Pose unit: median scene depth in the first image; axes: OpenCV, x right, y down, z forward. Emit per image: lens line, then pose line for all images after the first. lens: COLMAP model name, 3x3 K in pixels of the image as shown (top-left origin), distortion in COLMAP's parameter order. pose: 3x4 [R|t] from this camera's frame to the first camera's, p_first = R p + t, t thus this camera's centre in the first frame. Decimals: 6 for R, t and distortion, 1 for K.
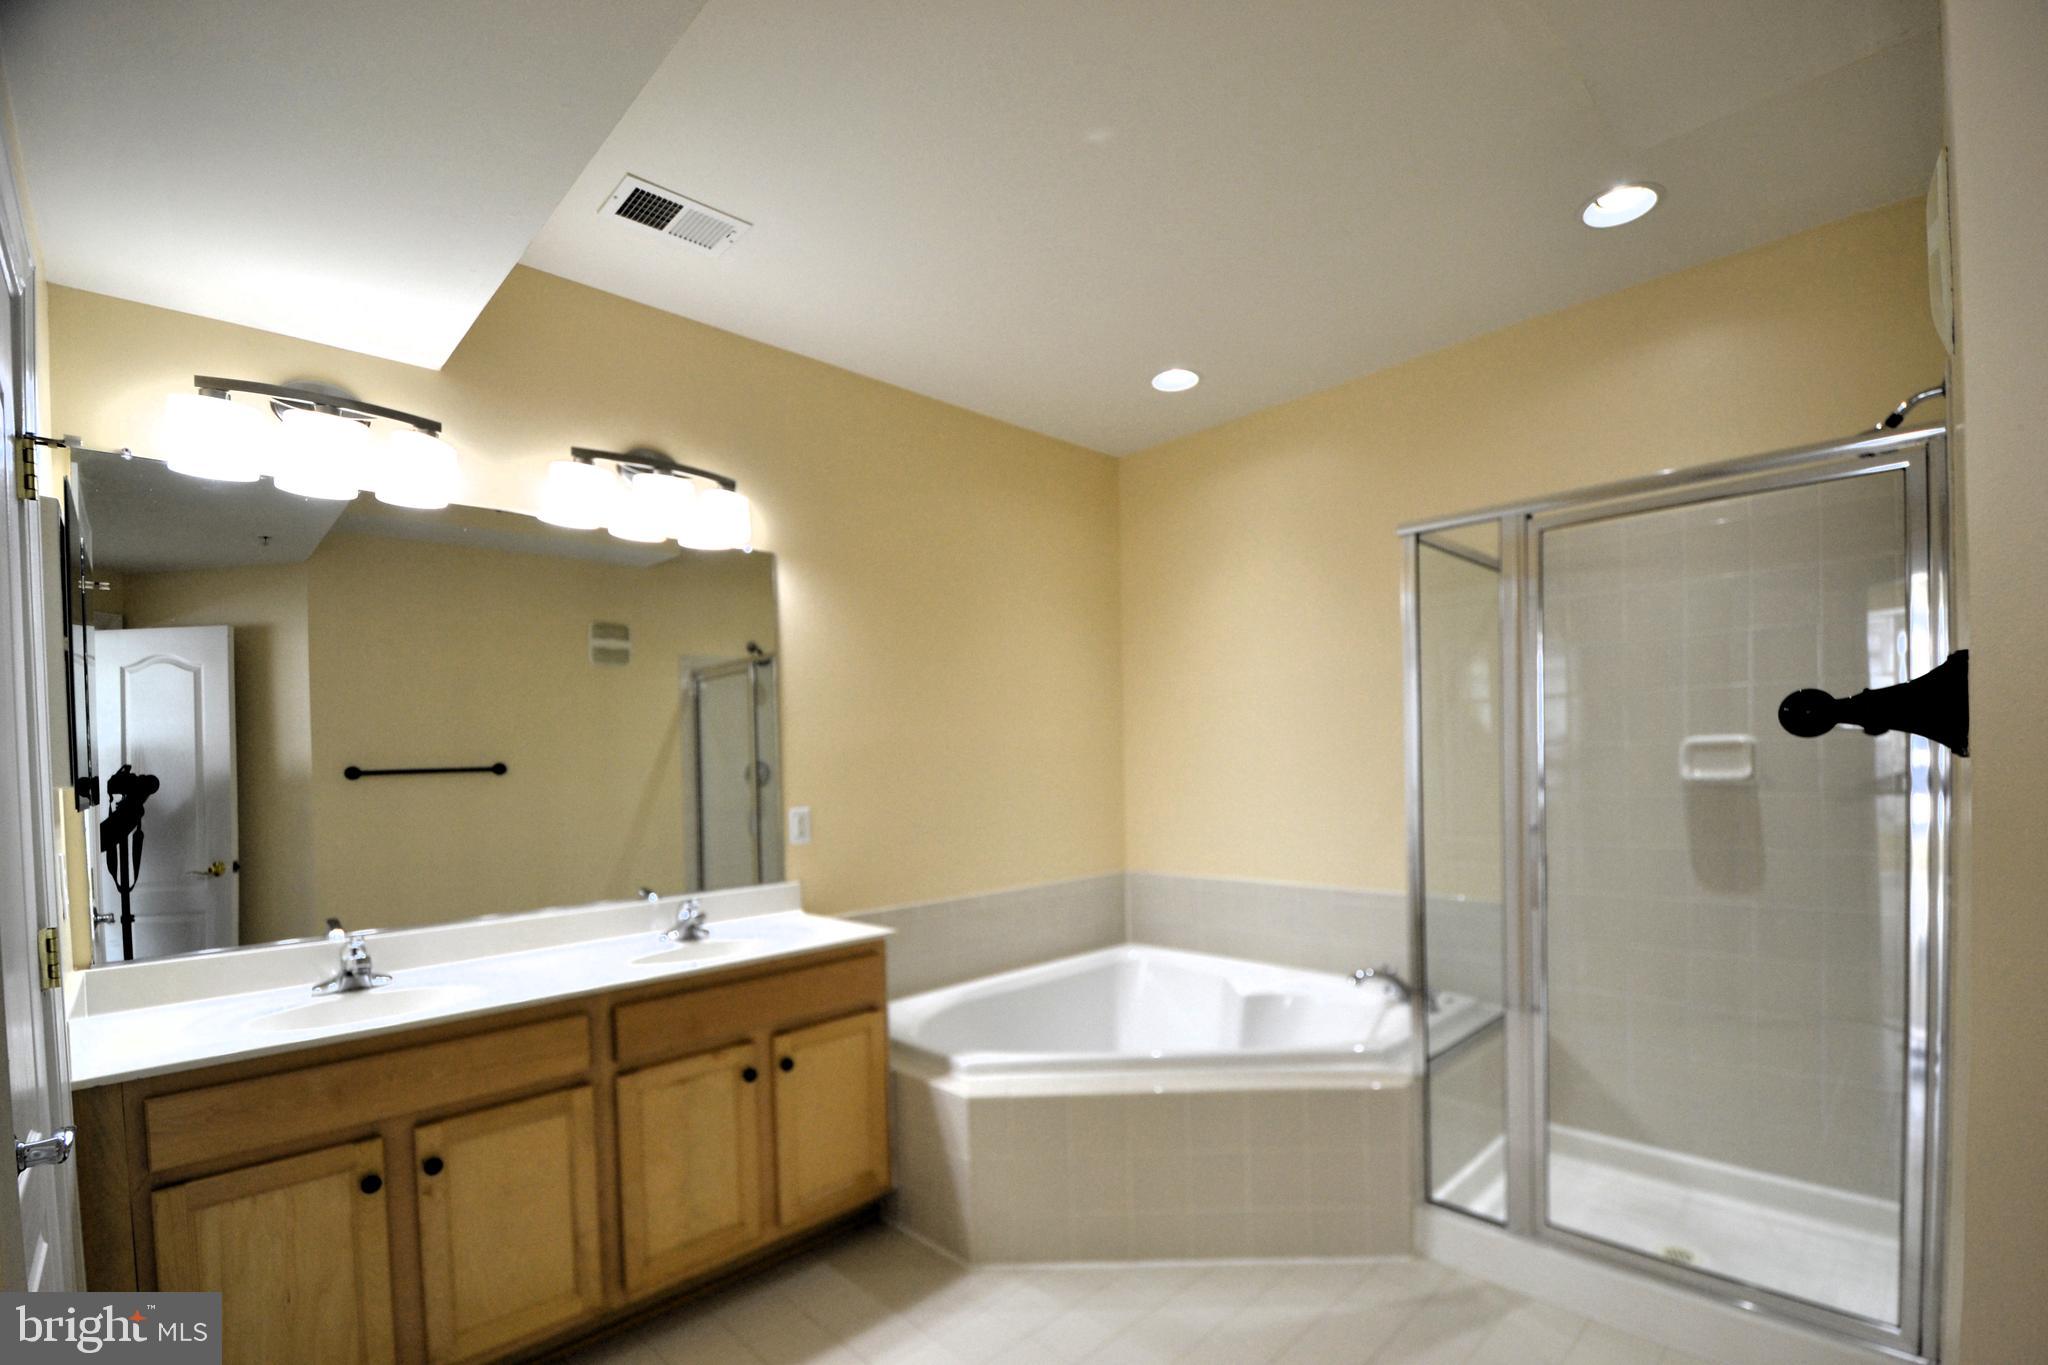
lens RADIAL K [[894.5, 0, 1072.2], [0, 894.5, 763.3], [0, 0, 1]] dist [0.007000, -0.015330]
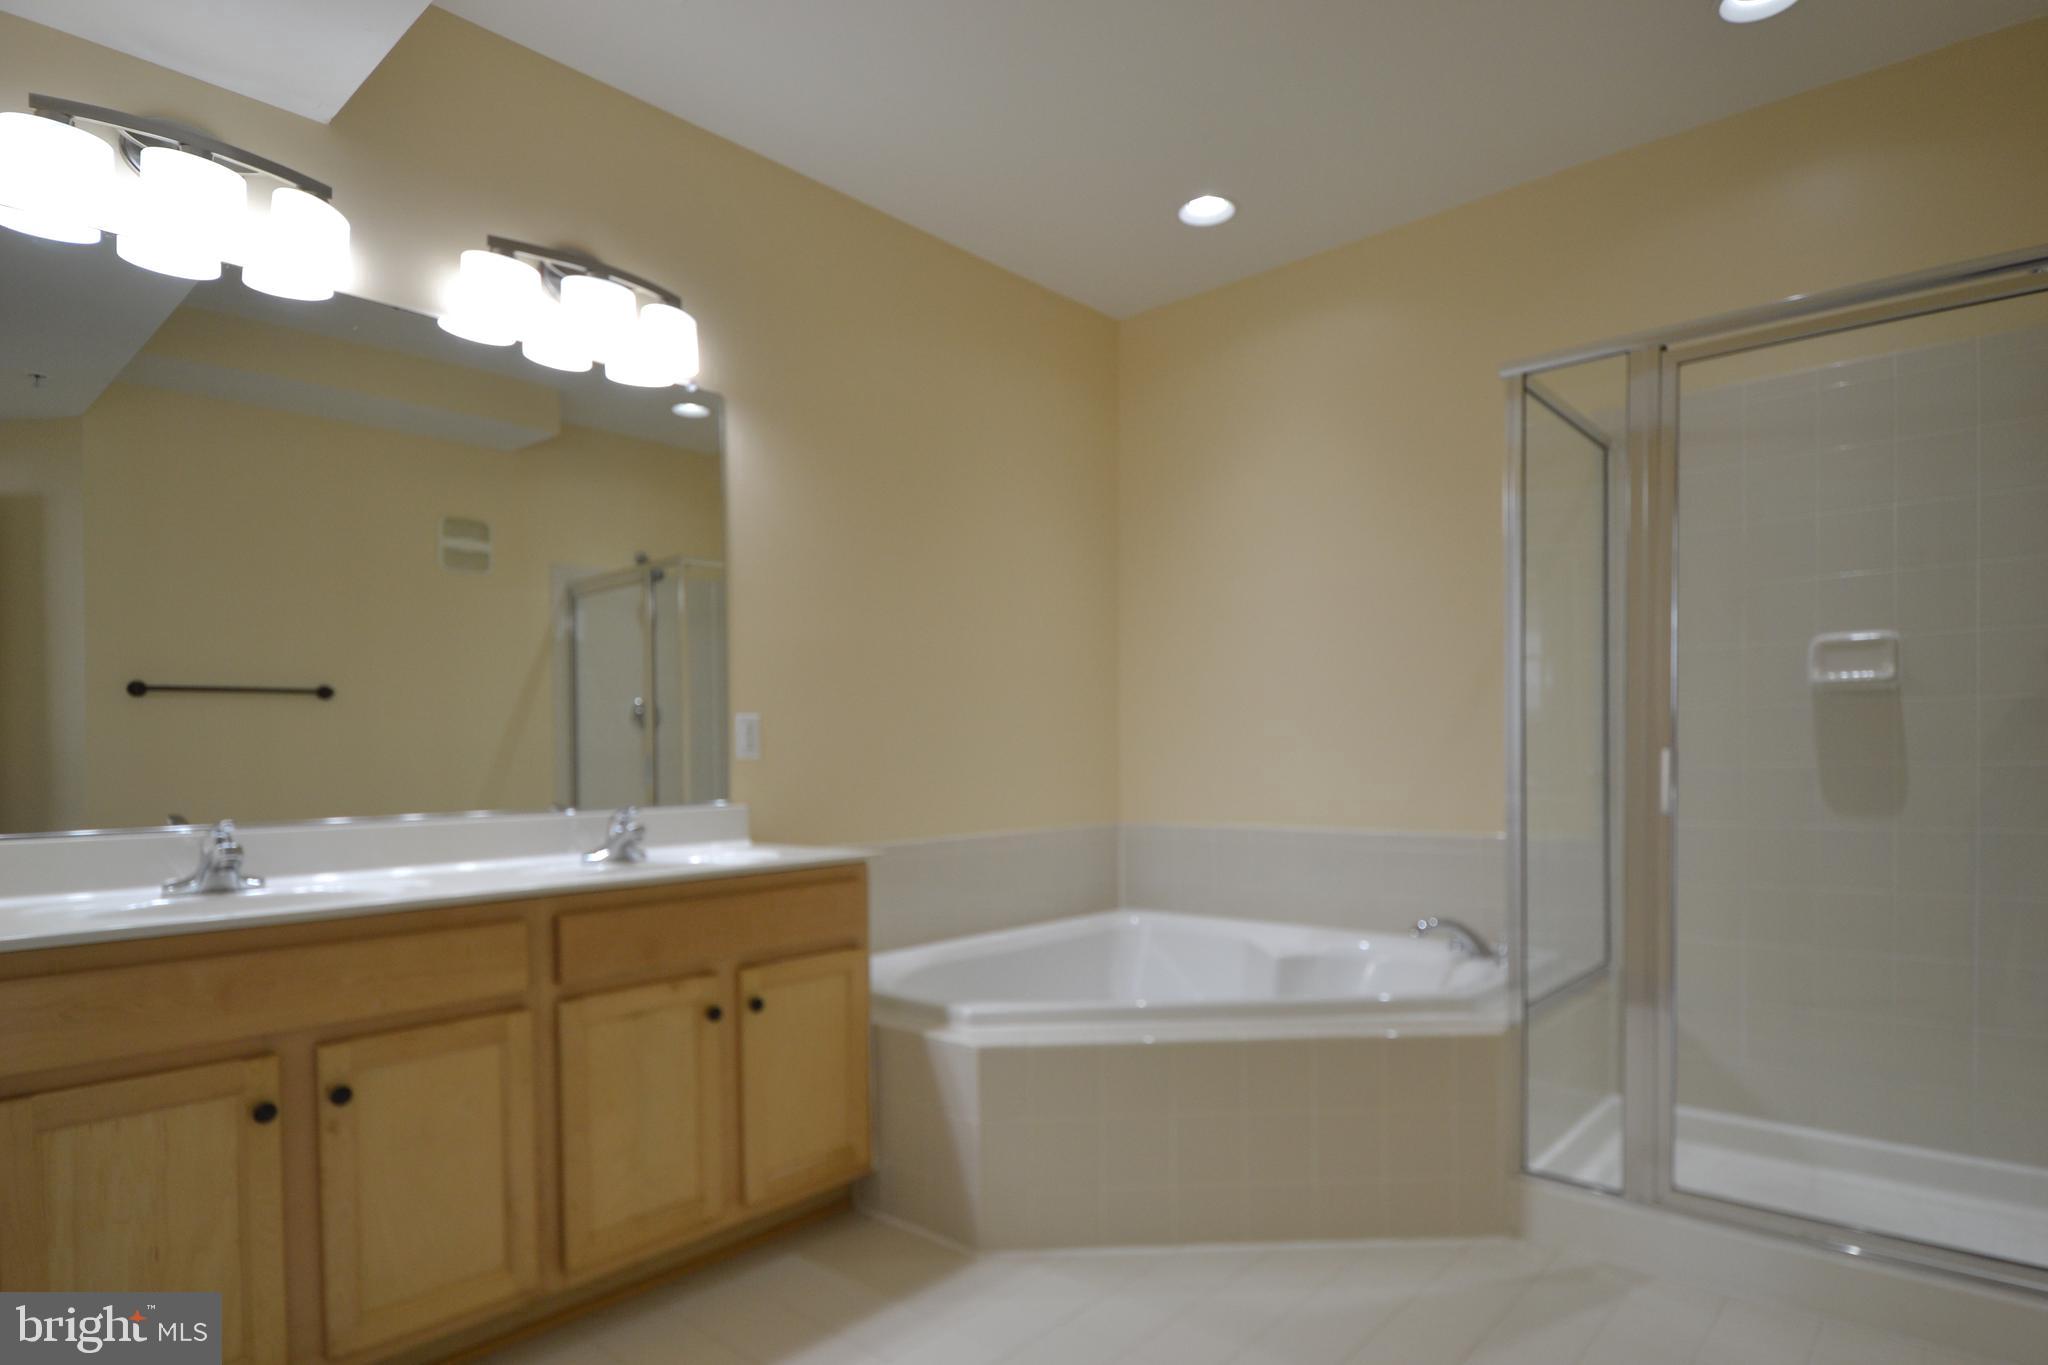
lens RADIAL K [[1097.0, 0, 1028.8], [0, 1097.0, 771.1], [0, 0, 1]] dist [0.005510, -0.008981]
pose [[0.998385, 0.013849, 0.055103, -0.128994], [-0.013756, 0.999903, -0.002076, 0.122974], [-0.055127, 0.001315, 0.998478, -0.002622]]
